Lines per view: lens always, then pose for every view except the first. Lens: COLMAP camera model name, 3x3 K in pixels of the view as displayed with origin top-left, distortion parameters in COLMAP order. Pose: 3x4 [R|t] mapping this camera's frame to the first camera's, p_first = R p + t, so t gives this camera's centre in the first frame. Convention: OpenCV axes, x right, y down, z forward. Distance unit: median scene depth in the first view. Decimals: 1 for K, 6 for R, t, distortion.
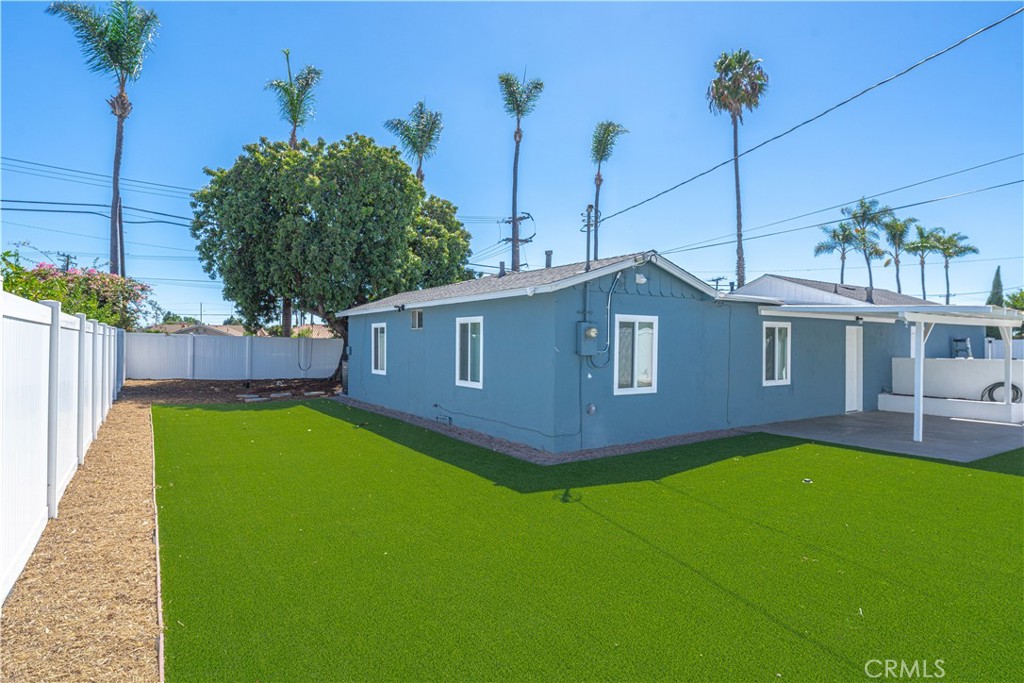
lens RADIAL K [[562.1, 0, 512.0], [0, 562.1, 341.5], [0, 0, 1]] dist [0.003813, 0.000917]
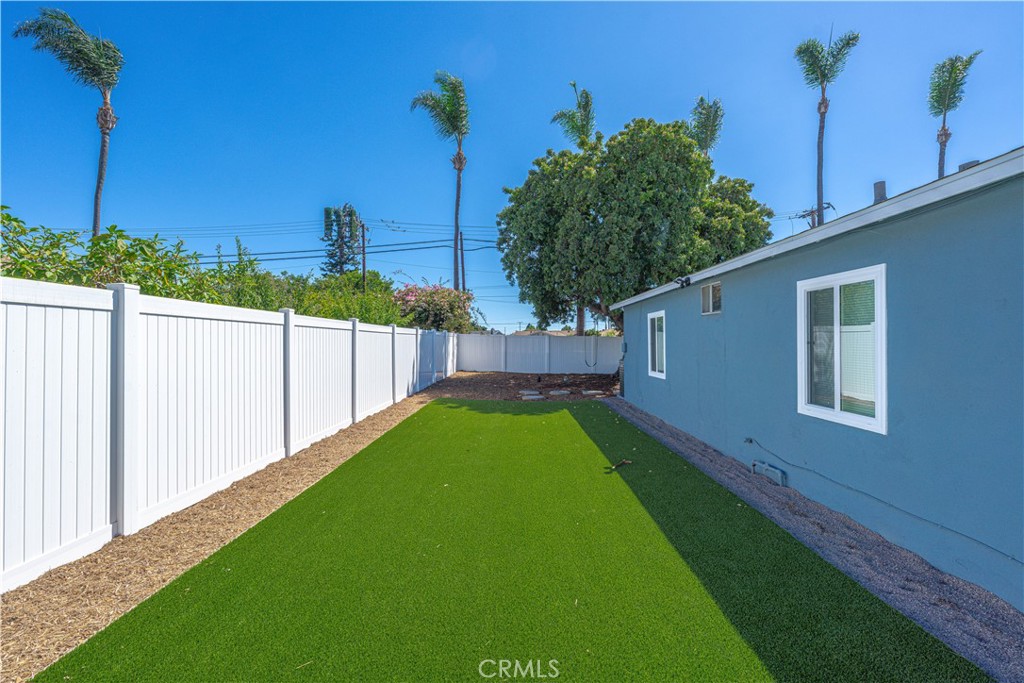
lens RADIAL K [[430.3, 0, 512.0], [0, 430.3, 341.5], [0, 0, 1]] dist [-0.016086, -0.000217]
pose [[0.834425, -0.008397, -0.551058, -0.052051], [0.007537, 0.999964, -0.003825, 0.006105], [0.551070, -0.000962, 0.834458, 0.269651]]
